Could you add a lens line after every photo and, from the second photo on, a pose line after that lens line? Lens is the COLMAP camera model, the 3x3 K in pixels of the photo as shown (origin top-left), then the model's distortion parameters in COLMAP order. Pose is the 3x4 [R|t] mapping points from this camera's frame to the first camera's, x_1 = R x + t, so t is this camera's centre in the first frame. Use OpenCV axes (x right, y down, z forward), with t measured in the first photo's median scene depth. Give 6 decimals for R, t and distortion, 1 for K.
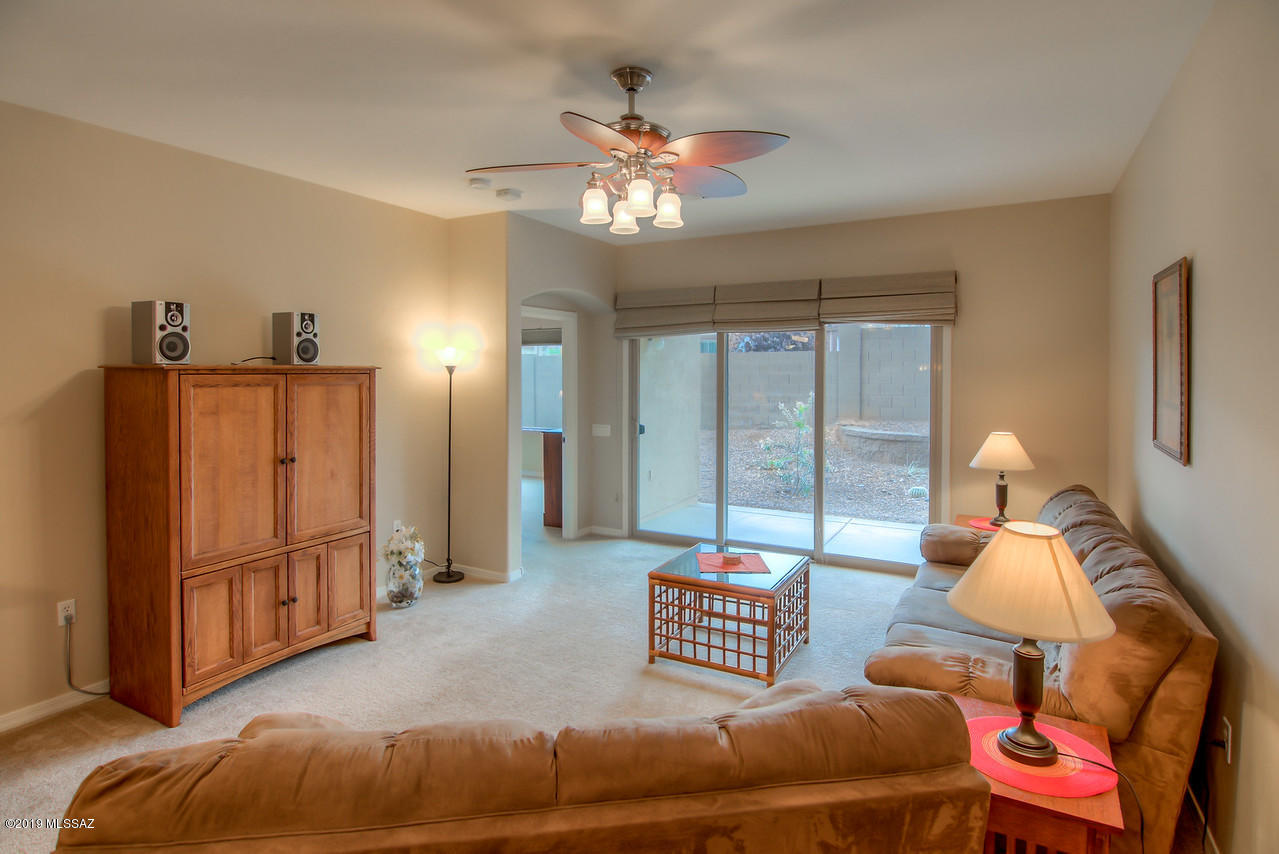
lens RADIAL K [[670.9, 0, 642.2], [0, 670.9, 381.6], [0, 0, 1]] dist [-0.014813, -0.000244]
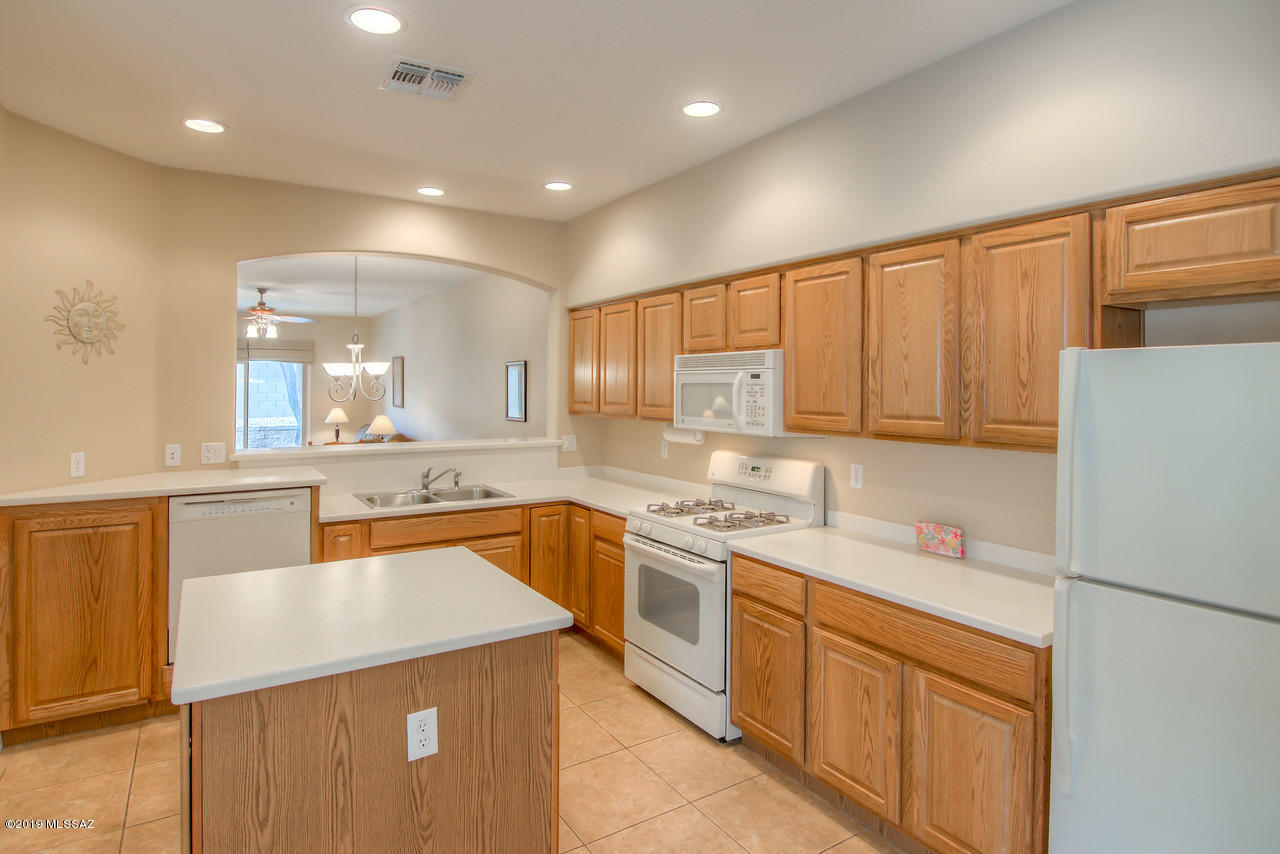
lens RADIAL K [[664.5, 0, 620.3], [0, 664.5, 387.6], [0, 0, 1]] dist [0.000334, -0.016277]
pose [[0.486810, 0.001669, 0.873506, -1.394656], [0.008009, 0.999948, -0.006374, 0.025782], [-0.873471, 0.010099, 0.486771, -1.432255]]
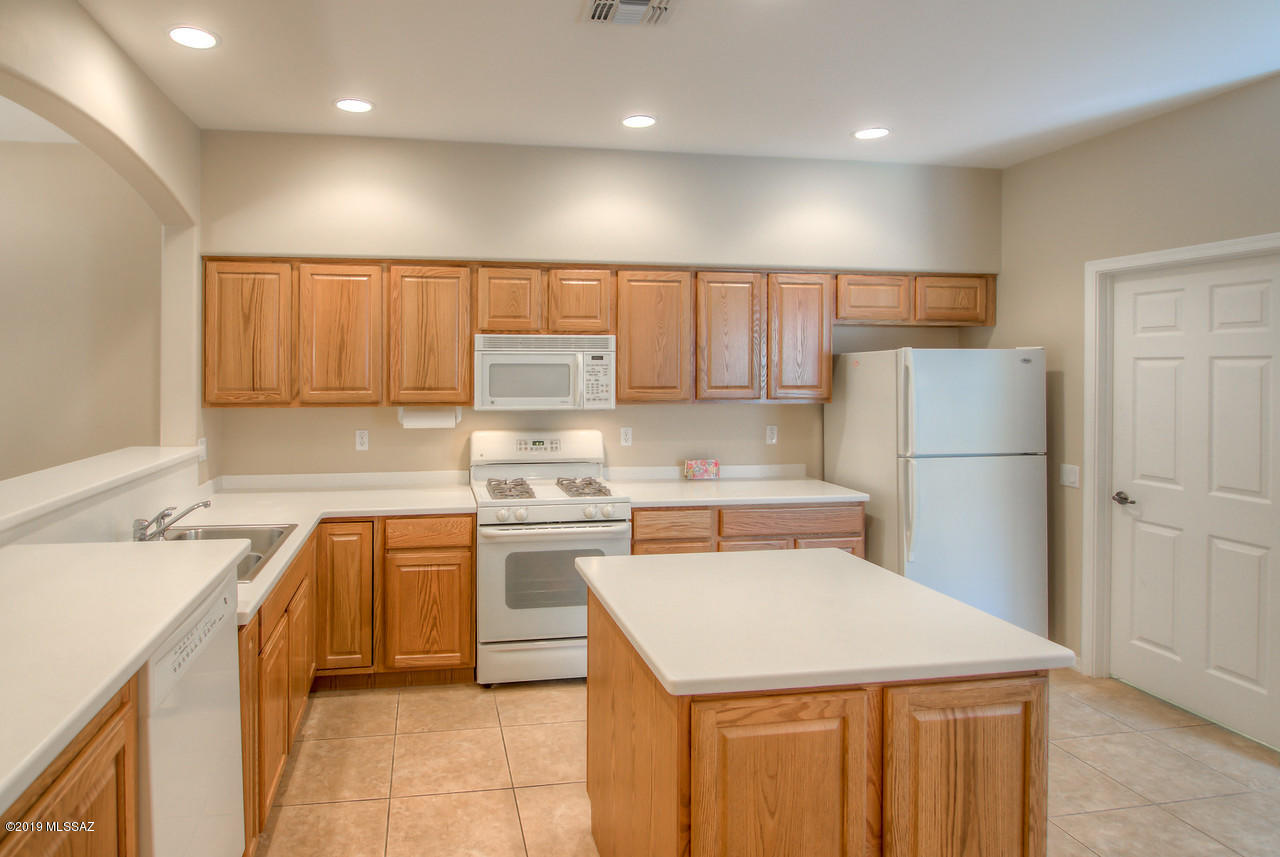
lens RADIAL K [[712.3, 0, 510.9], [0, 712.3, 371.2], [0, 0, 1]] dist [-0.001821, -0.001417]
pose [[-0.592656, -0.003541, 0.805448, -1.334327], [0.012211, 0.999836, 0.013381, 0.011484], [-0.805363, 0.017766, -0.592516, -0.466146]]
